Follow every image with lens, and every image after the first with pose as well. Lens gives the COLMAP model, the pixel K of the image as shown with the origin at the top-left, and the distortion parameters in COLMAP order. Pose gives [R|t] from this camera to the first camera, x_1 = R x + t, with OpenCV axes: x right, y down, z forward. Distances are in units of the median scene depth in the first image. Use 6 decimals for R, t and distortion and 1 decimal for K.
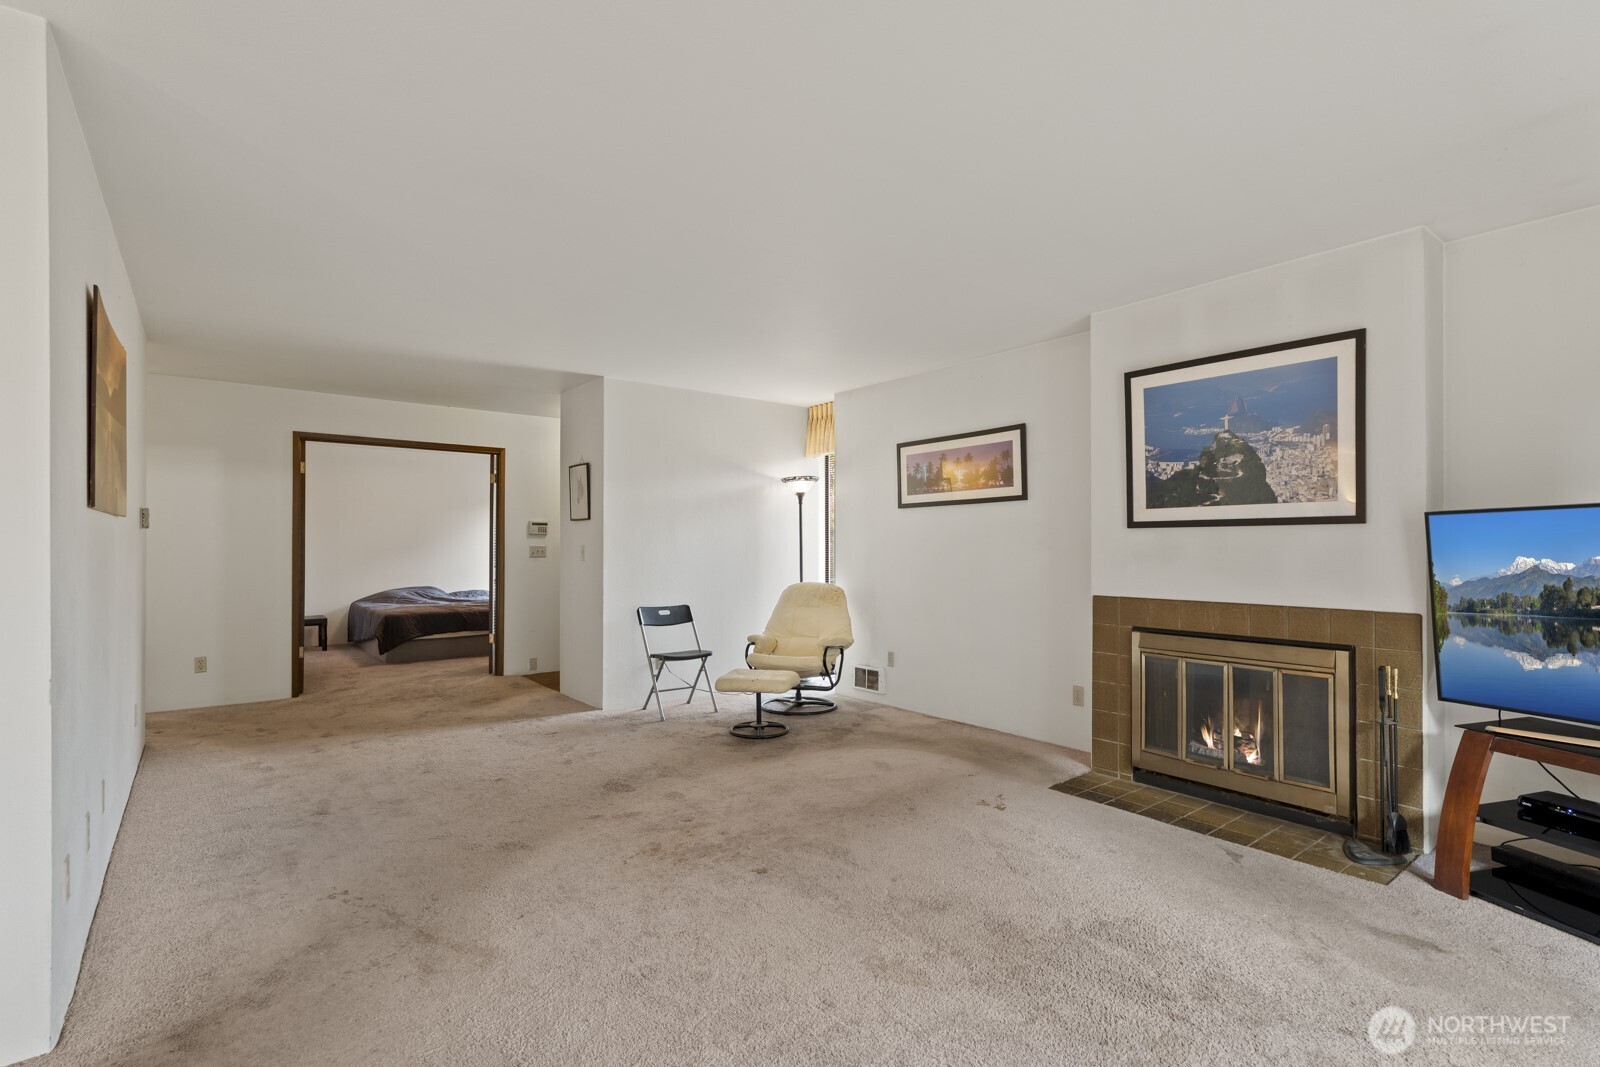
lens RADIAL K [[747.8, 0, 796.8], [0, 747.8, 536.7], [0, 0, 1]] dist [0.006234, -0.000264]
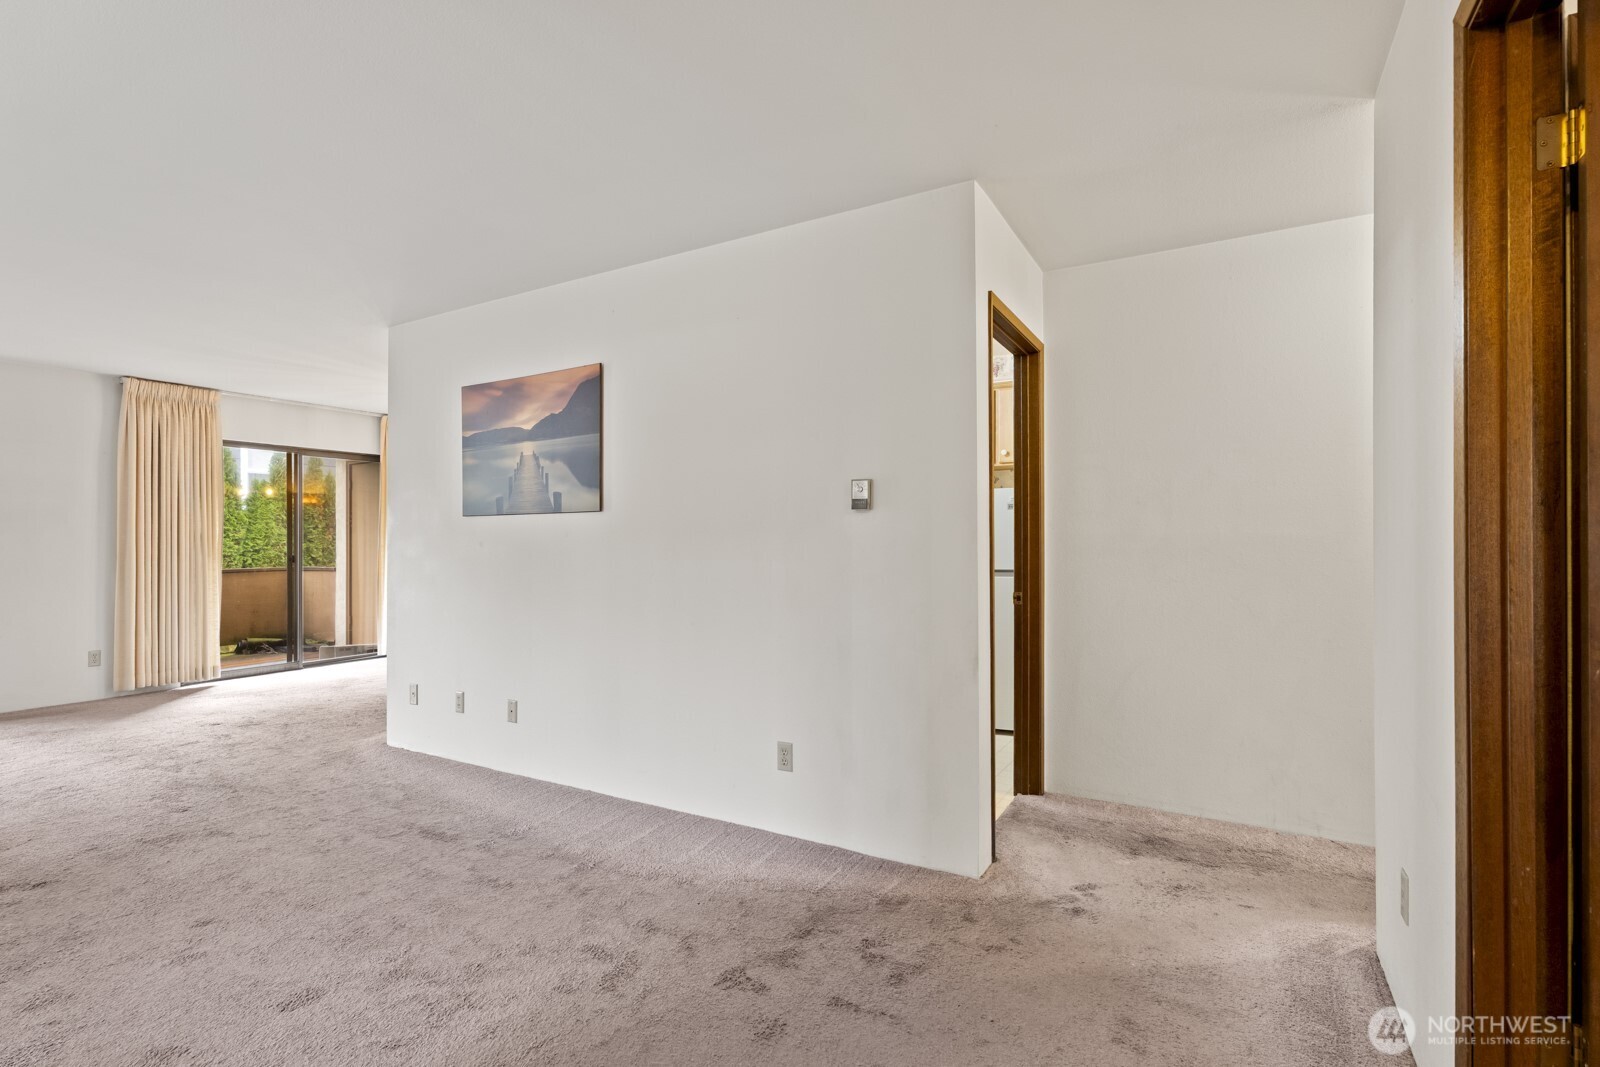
lens RADIAL K [[747.8, 0, 796.8], [0, 747.8, 536.7], [0, 0, 1]] dist [0.006234, -0.000264]
pose [[-0.929503, 0.002395, -0.368807, -0.646940], [0.008053, 0.999872, -0.013803, 0.025211], [0.368726, -0.015800, -0.929404, 1.831375]]
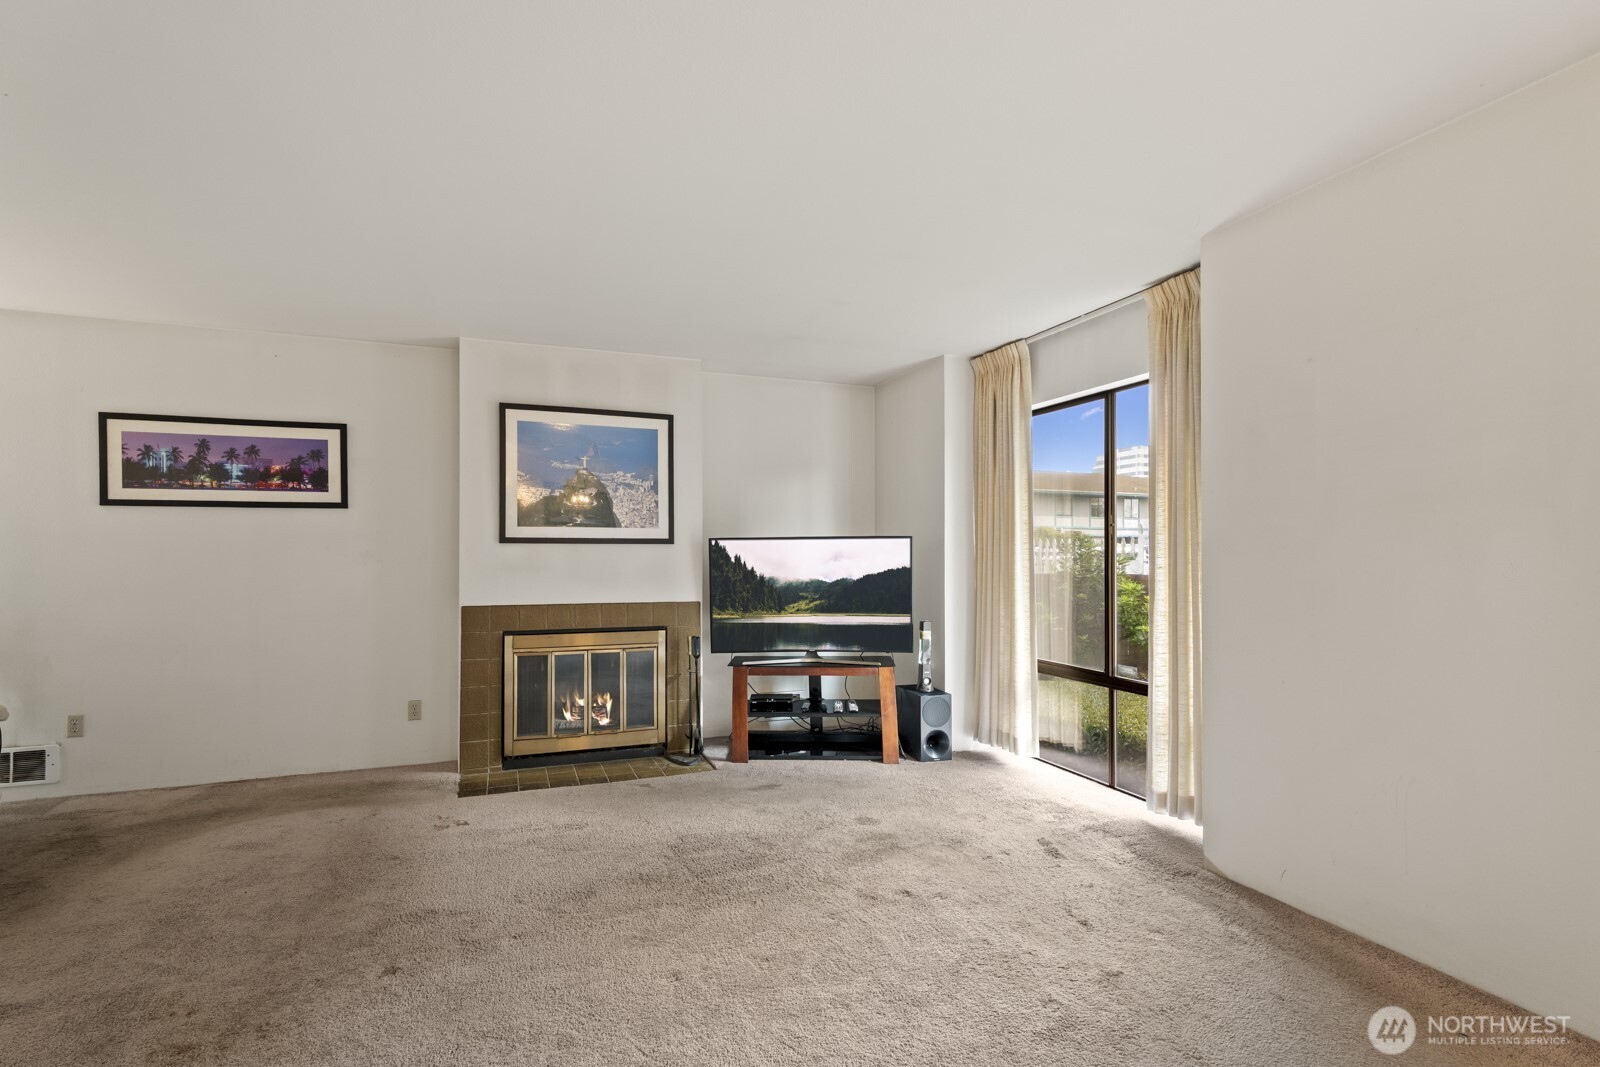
lens RADIAL K [[751.4, 0, 792.4], [0, 751.4, 549.7], [0, 0, 1]] dist [0.005527, 0.000173]
pose [[0.294708, 0.012110, 0.955511, -0.514659], [-0.011208, 0.999895, -0.009215, 0.003934], [-0.955522, -0.007994, 0.294813, 0.272103]]
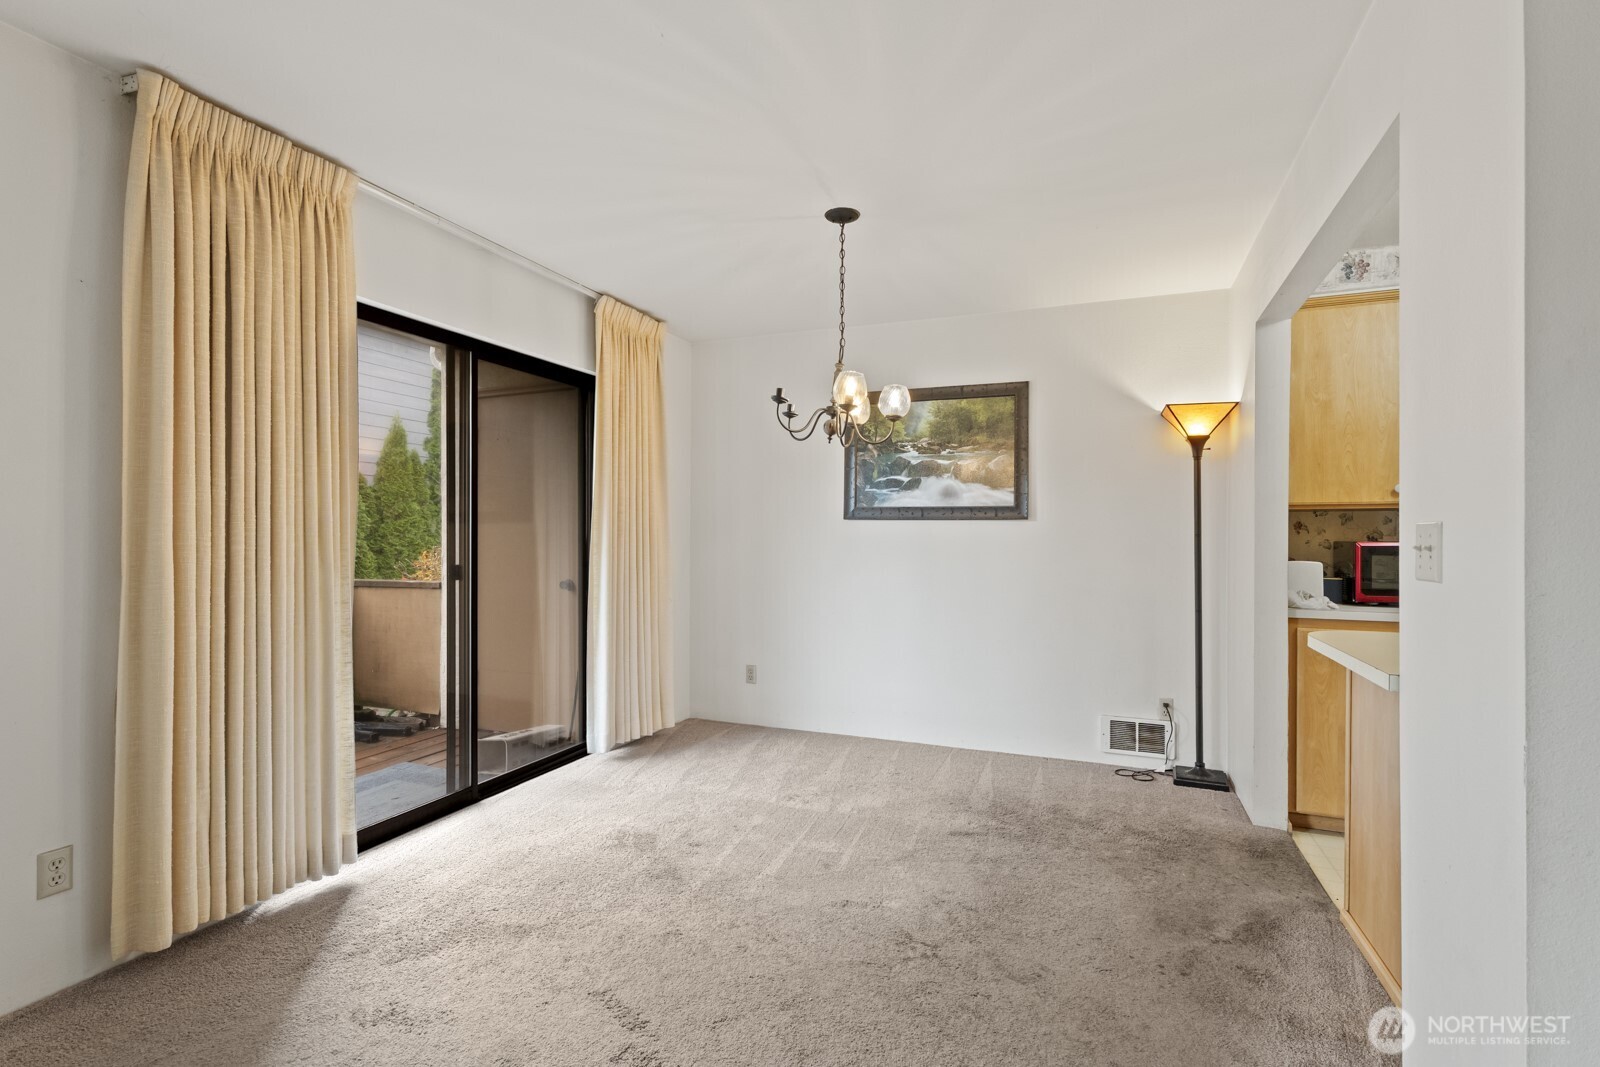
lens RADIAL K [[747.8, 0, 796.8], [0, 747.8, 536.7], [0, 0, 1]] dist [0.006234, -0.000264]
pose [[-0.869138, -0.001503, -0.494568, -0.079061], [0.002745, 0.999965, -0.007862, 0.011234], [0.494563, -0.008191, -0.869103, 0.609094]]
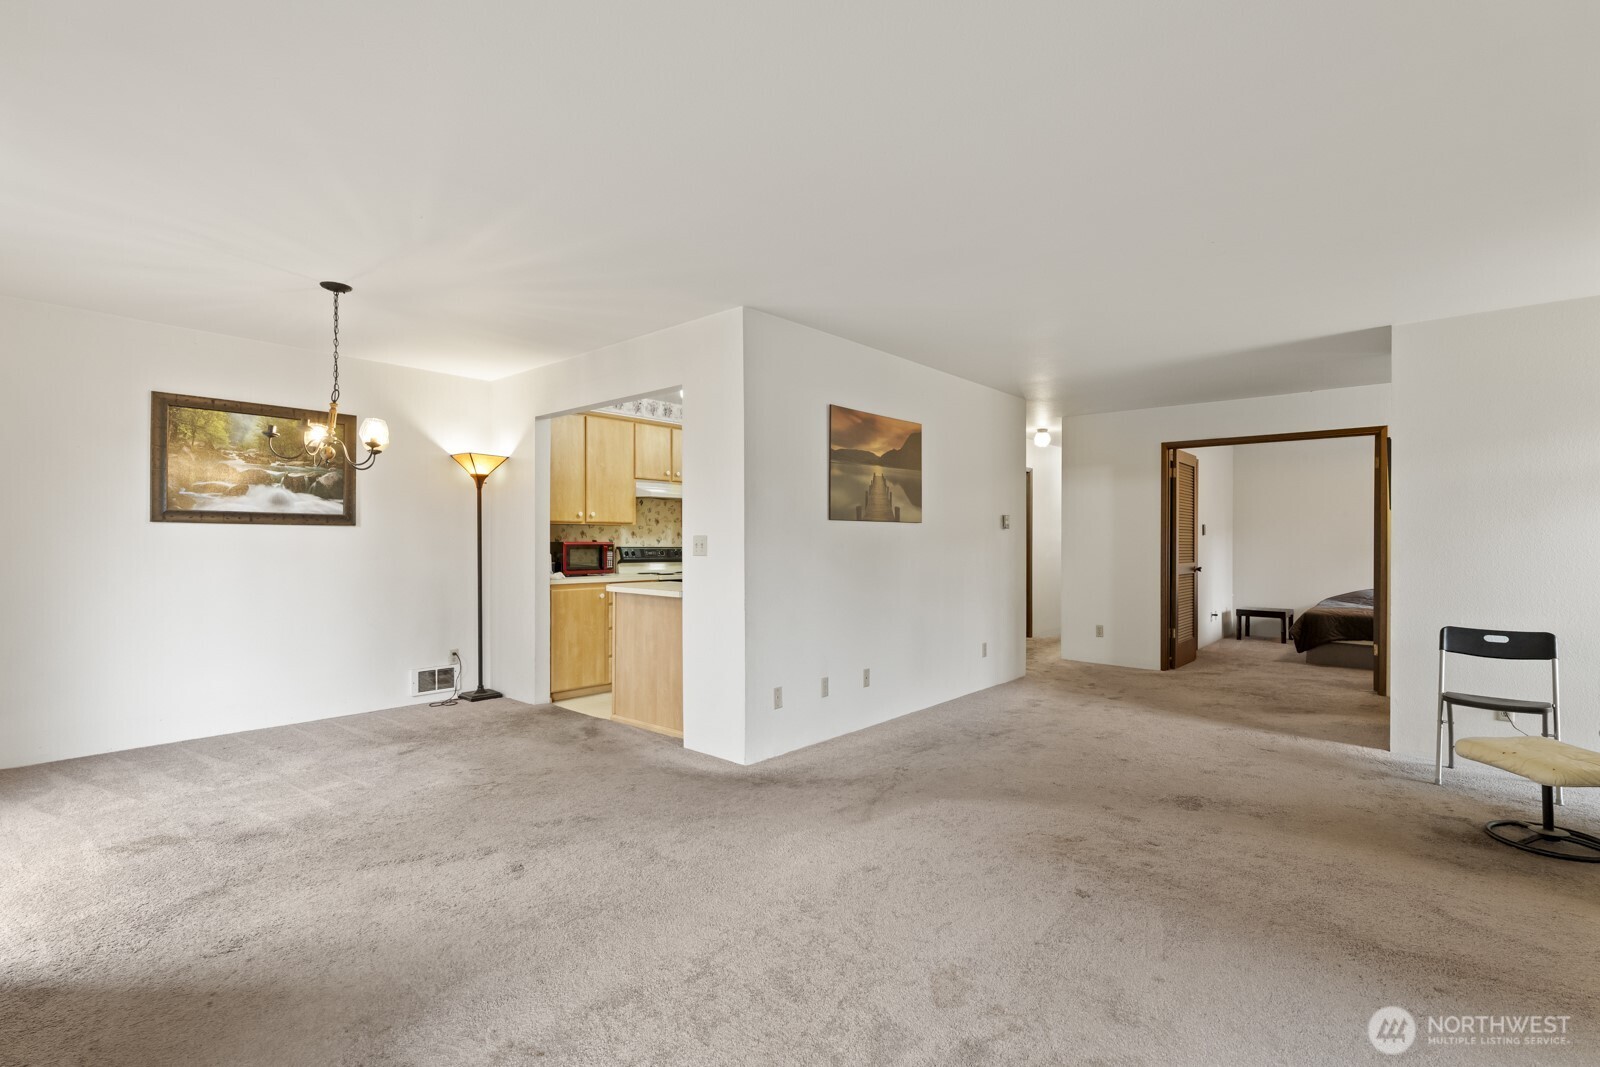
lens RADIAL K [[747.8, 0, 796.8], [0, 747.8, 536.7], [0, 0, 1]] dist [0.006234, -0.000264]
pose [[0.181906, -0.001405, -0.983315, 0.594462], [0.006597, 0.999978, -0.000209, 0.003909], [0.983294, -0.006449, 0.181911, 0.366845]]
